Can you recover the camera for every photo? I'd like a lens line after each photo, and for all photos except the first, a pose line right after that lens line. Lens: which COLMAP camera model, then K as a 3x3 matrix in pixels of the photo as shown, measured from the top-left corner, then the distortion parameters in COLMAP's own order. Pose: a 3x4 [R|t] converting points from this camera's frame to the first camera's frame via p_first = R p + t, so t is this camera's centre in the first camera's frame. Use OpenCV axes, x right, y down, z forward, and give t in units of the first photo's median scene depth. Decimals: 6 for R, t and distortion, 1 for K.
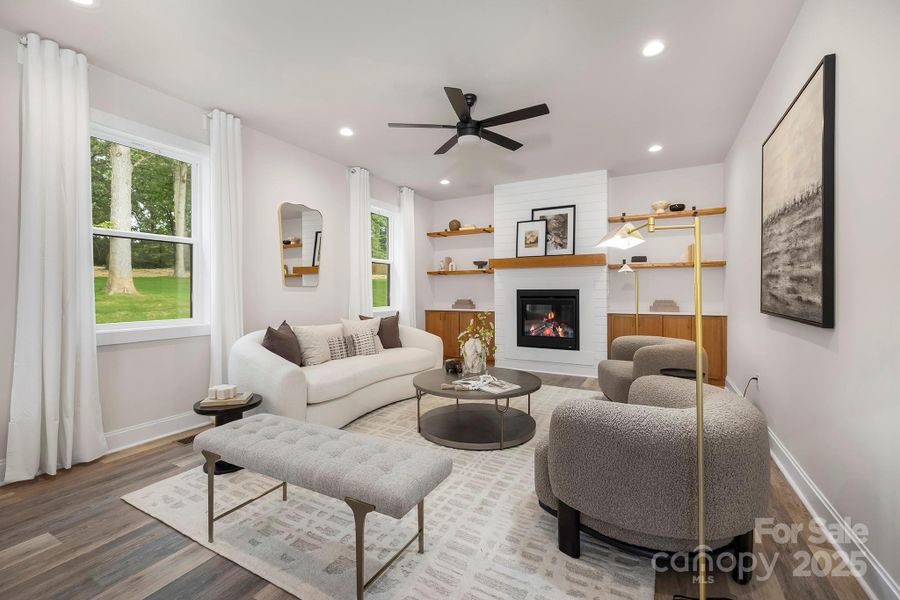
lens RADIAL K [[381.4, 0, 456.5], [0, 381.4, 290.4], [0, 0, 1]] dist [0.009973, 0.000425]
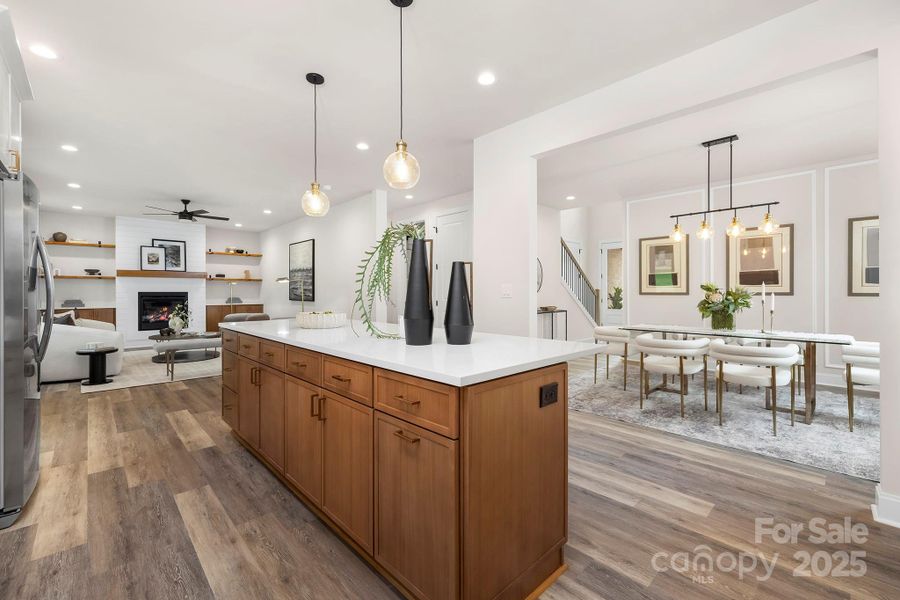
lens RADIAL K [[380.5, 0, 448.6], [0, 380.5, 299.9], [0, 0, 1]] dist [0.001792, 0.000601]
pose [[0.314120, -0.017945, 0.949214, -0.911406], [-0.002288, 0.999804, 0.019658, -0.002262], [-0.949381, -0.008346, 0.314017, -0.622911]]
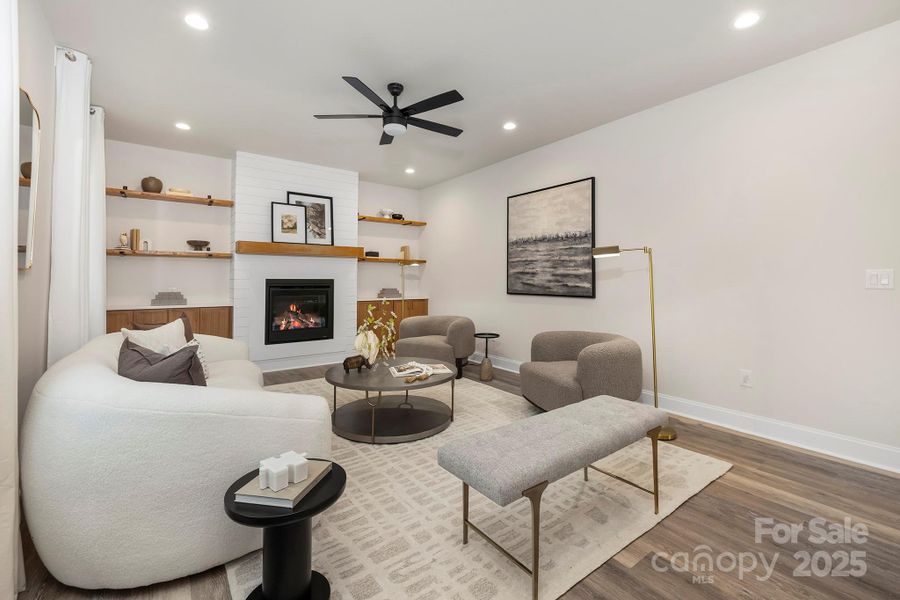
lens RADIAL K [[388.5, 0, 437.1], [0, 388.5, 272.7], [0, 0, 1]] dist [0.022273, -0.000071]
pose [[0.445087, 0.019937, 0.895266, -0.495685], [-0.004556, 0.999790, -0.019999, -0.000407], [-0.895476, 0.004823, 0.445084, 0.274592]]
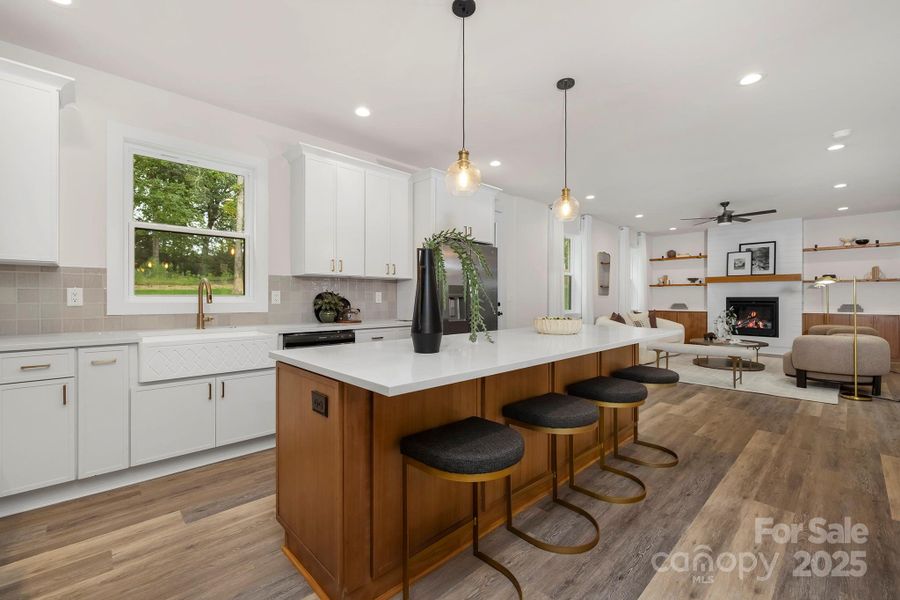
lens RADIAL K [[380.5, 0, 448.6], [0, 380.5, 299.9], [0, 0, 1]] dist [0.001792, 0.000601]
pose [[0.946012, 0.003575, -0.324111, -0.423610], [-0.000531, 0.999955, 0.009480, -0.003678], [0.324130, -0.008796, 0.945972, -0.848604]]
